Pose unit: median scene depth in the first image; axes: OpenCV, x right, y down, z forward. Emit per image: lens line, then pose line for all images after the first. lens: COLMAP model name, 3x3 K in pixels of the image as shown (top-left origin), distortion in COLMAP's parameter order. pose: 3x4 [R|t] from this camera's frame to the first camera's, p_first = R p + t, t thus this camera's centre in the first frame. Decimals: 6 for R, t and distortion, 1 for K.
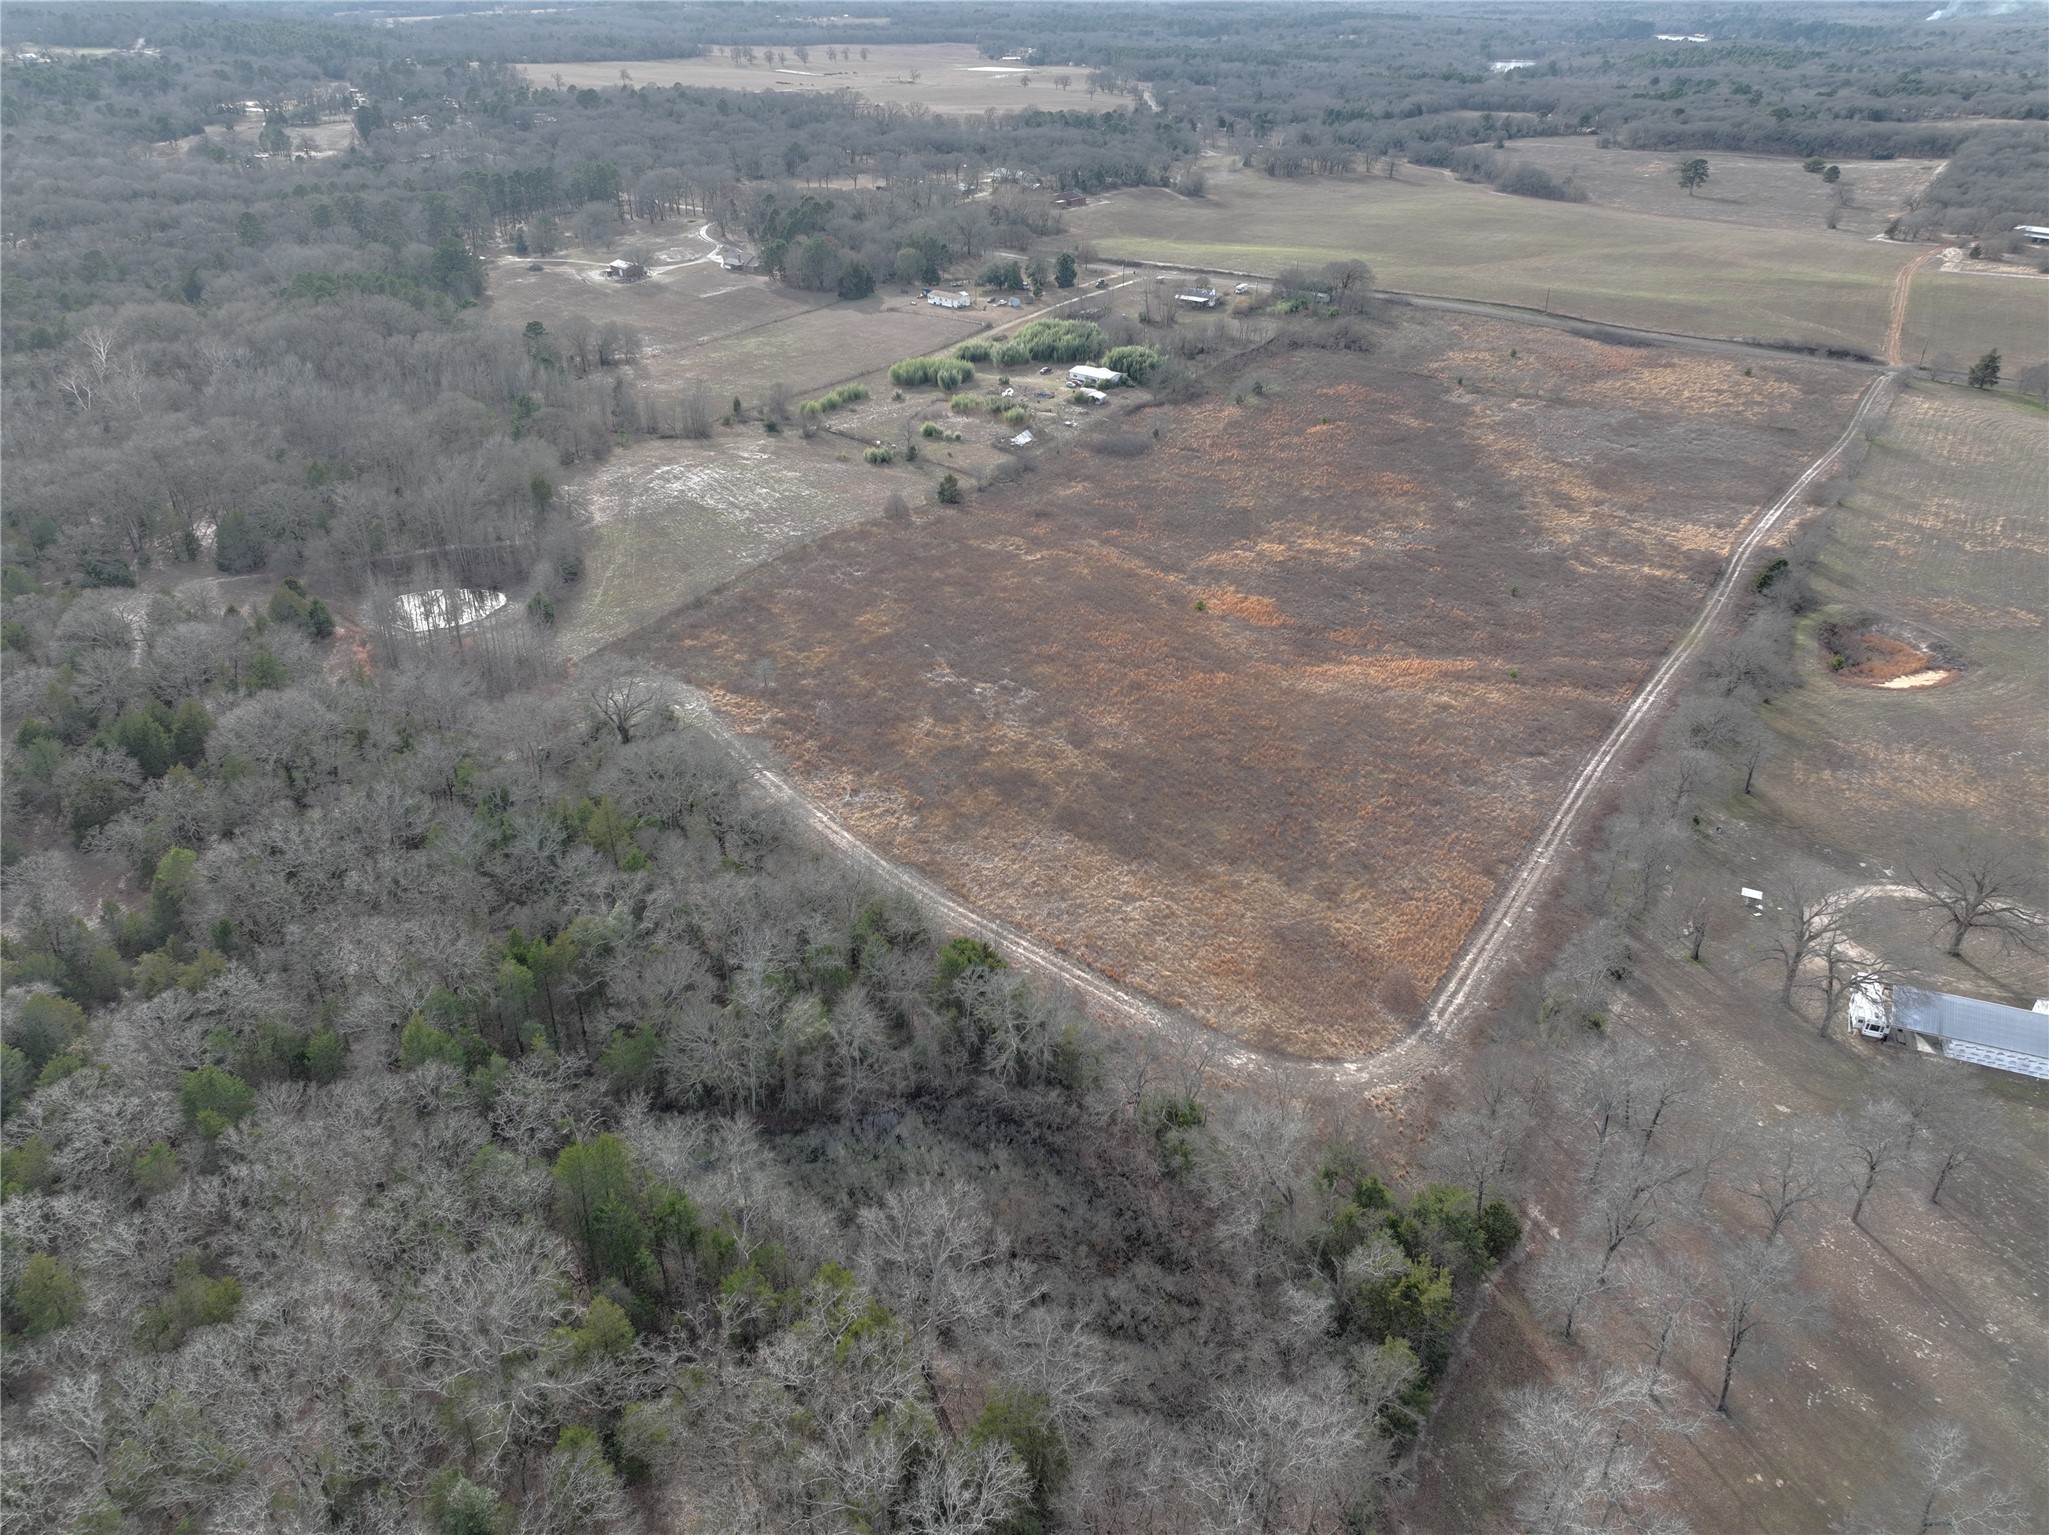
lens RADIAL K [[1434.4, 0, 1024.5], [0, 1434.4, 767.5], [0, 0, 1]] dist [0.004589, 0.004938]
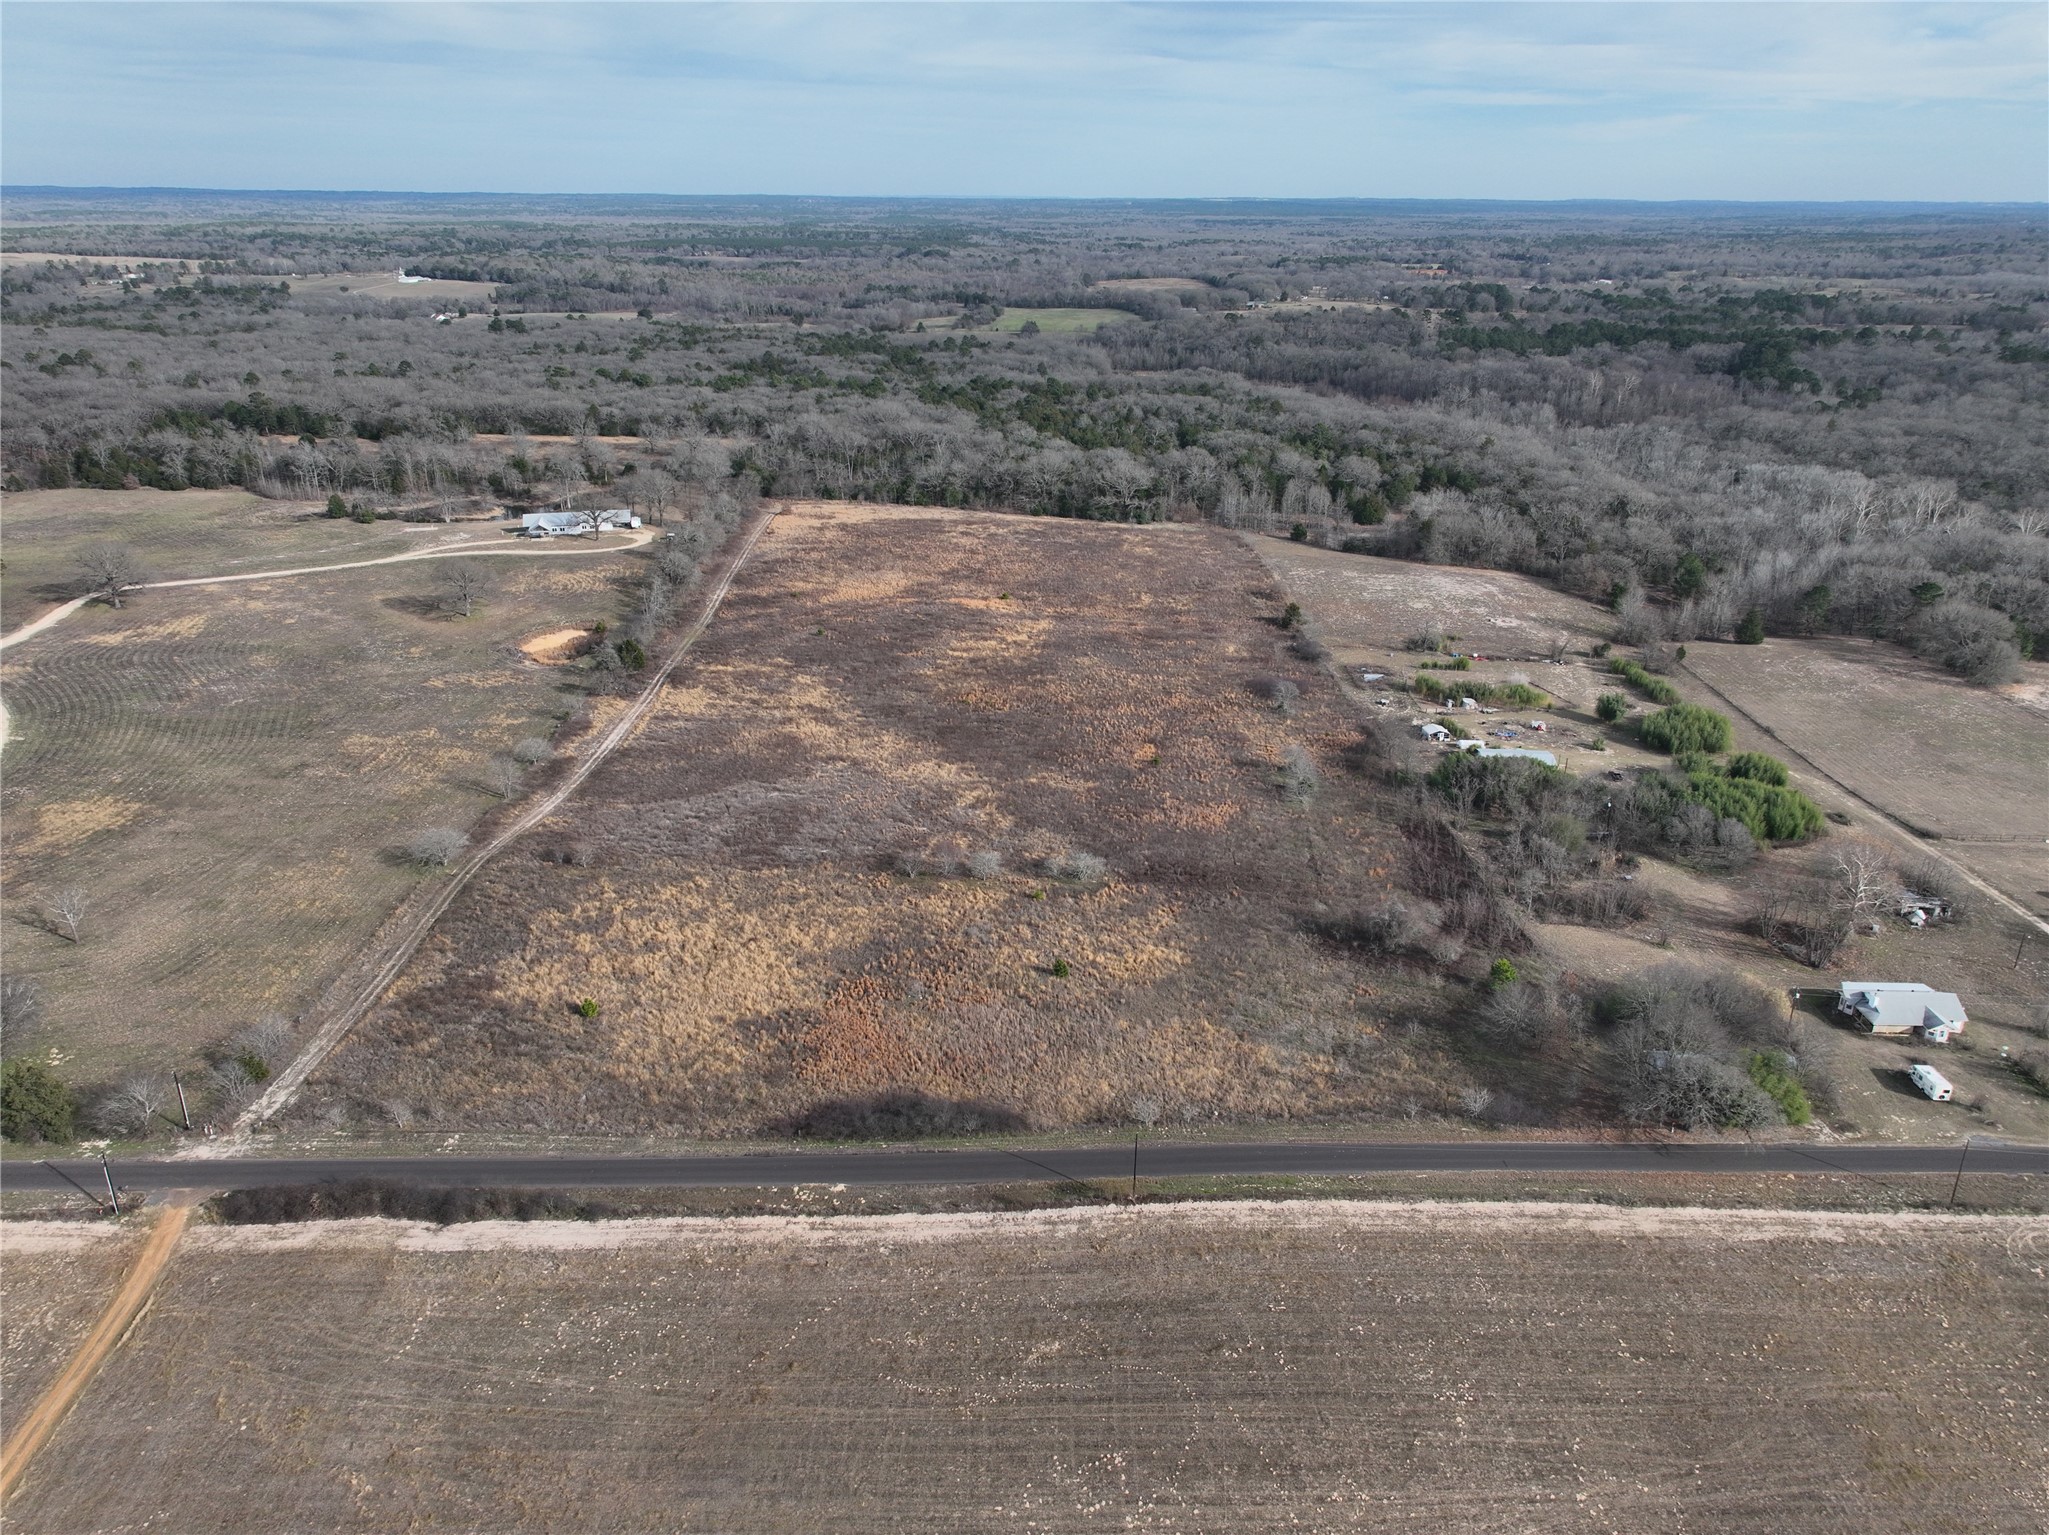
lens RADIAL K [[1428.7, 0, 1024.5], [0, 1428.7, 767.5], [0, 0, 1]] dist [0.001837, 0.005575]
pose [[-0.826337, 0.195402, -0.528191, 0.983088], [-0.293552, 0.650947, 0.700068, -1.106390], [0.480619, 0.733544, -0.480540, 1.968262]]
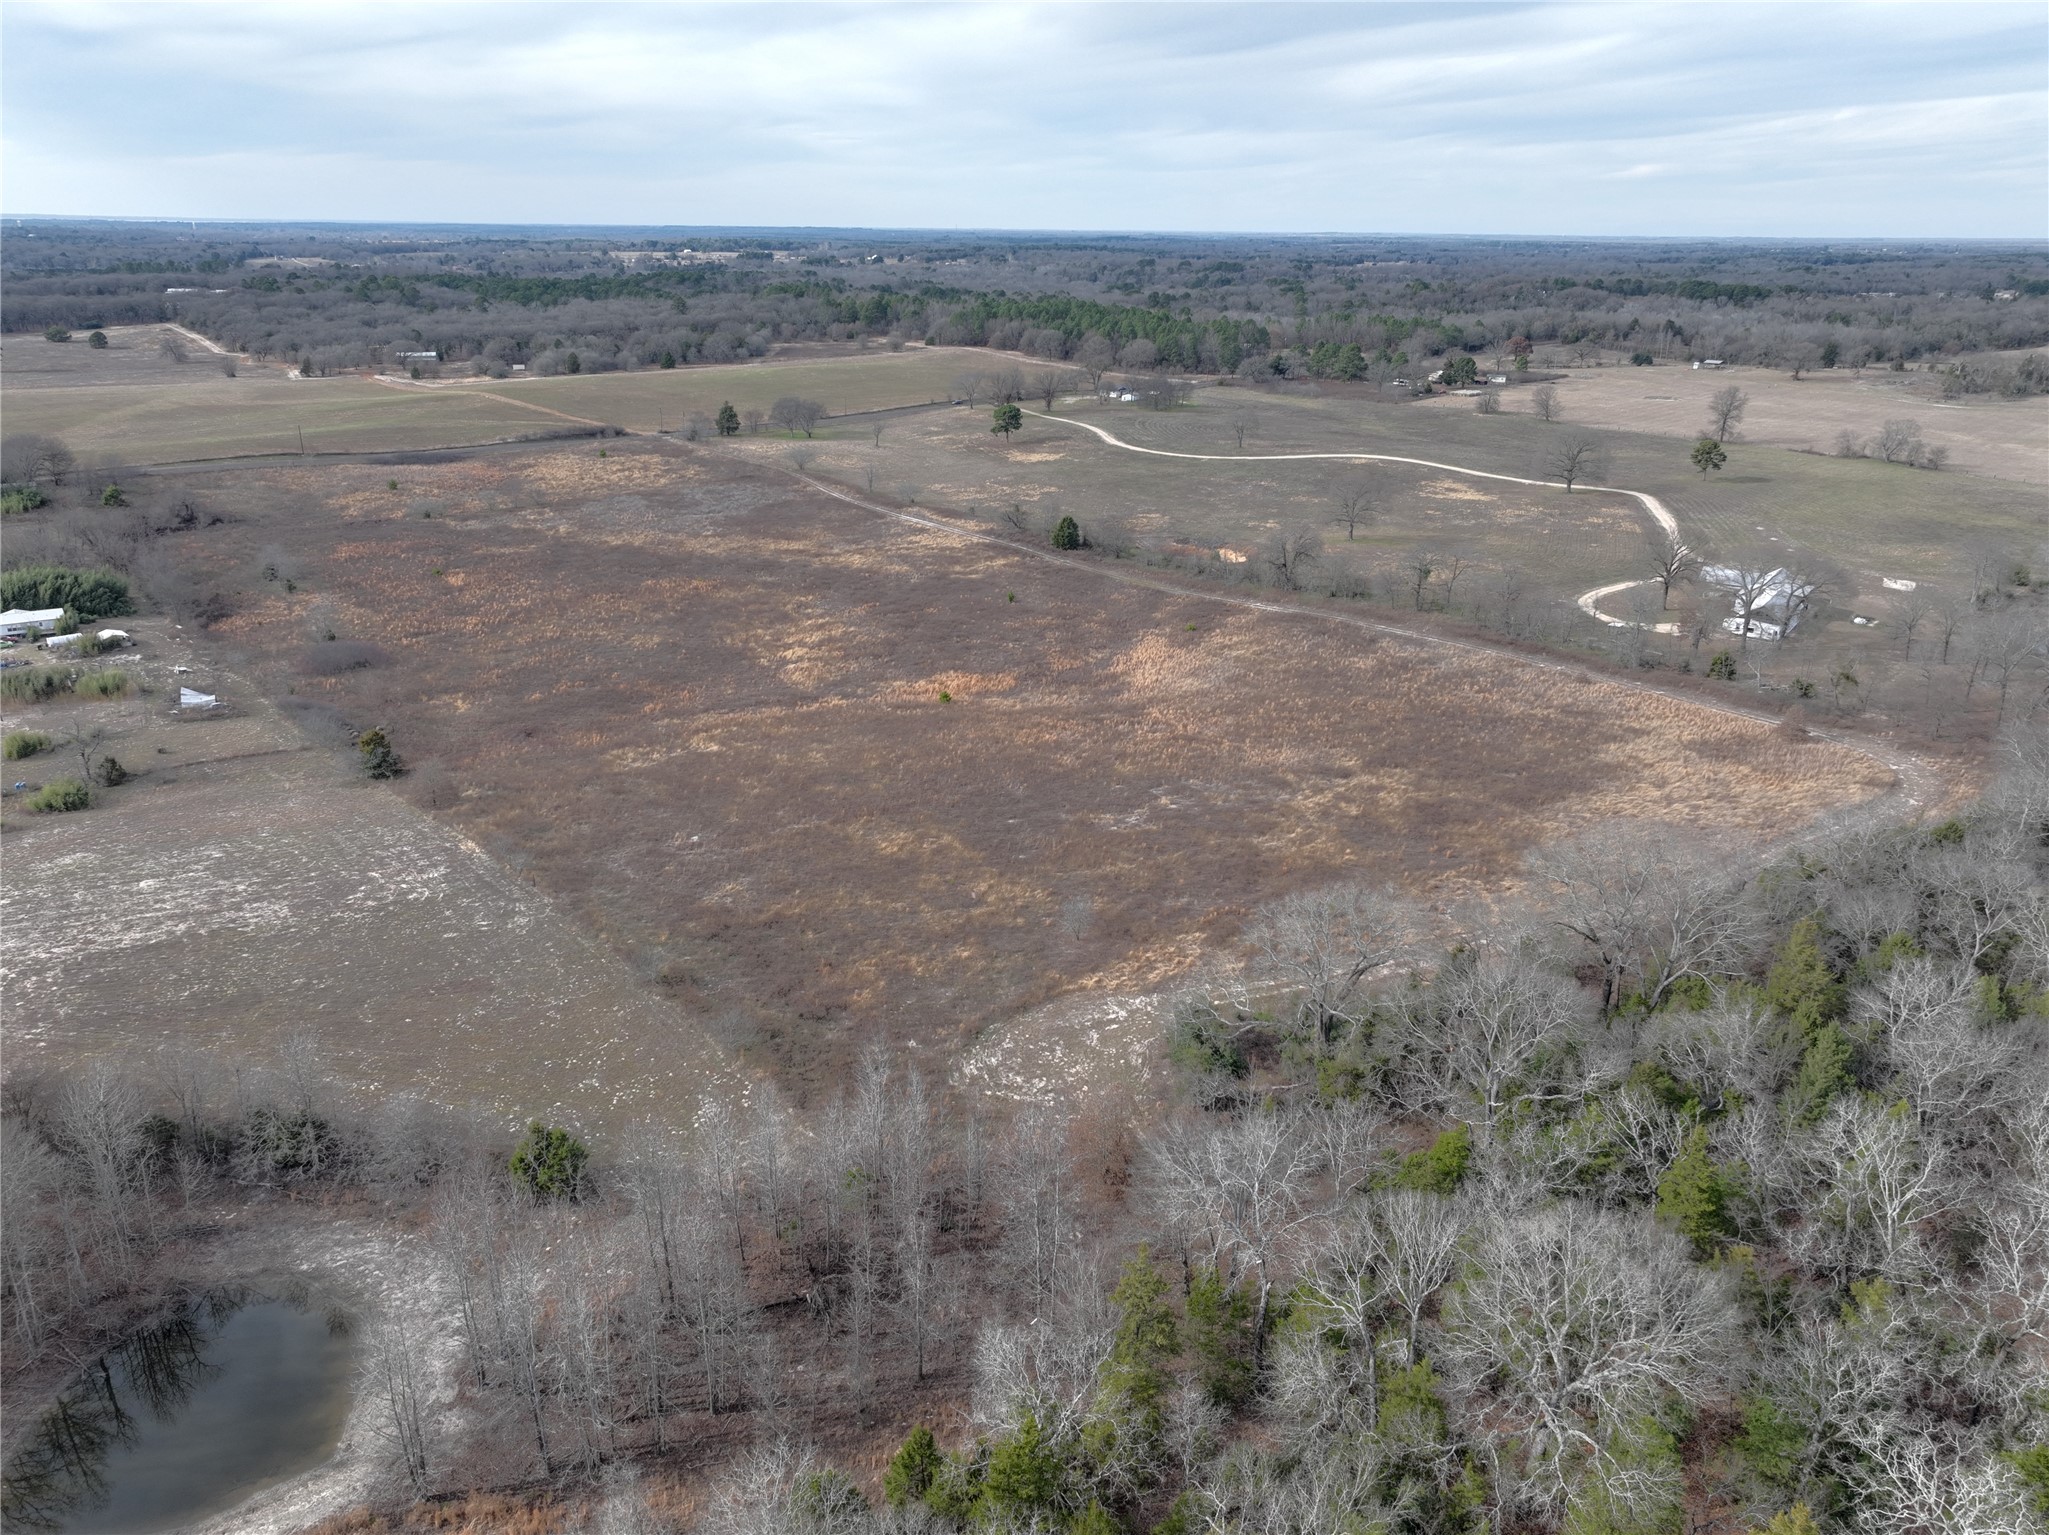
lens RADIAL K [[1434.4, 0, 1024.5], [0, 1434.4, 767.5], [0, 0, 1]] dist [0.004589, 0.004938]
pose [[0.263698, -0.348363, 0.899503, -0.651839], [0.469597, 0.860907, 0.195749, -0.231280], [-0.842581, 0.370785, 0.390610, 0.698623]]
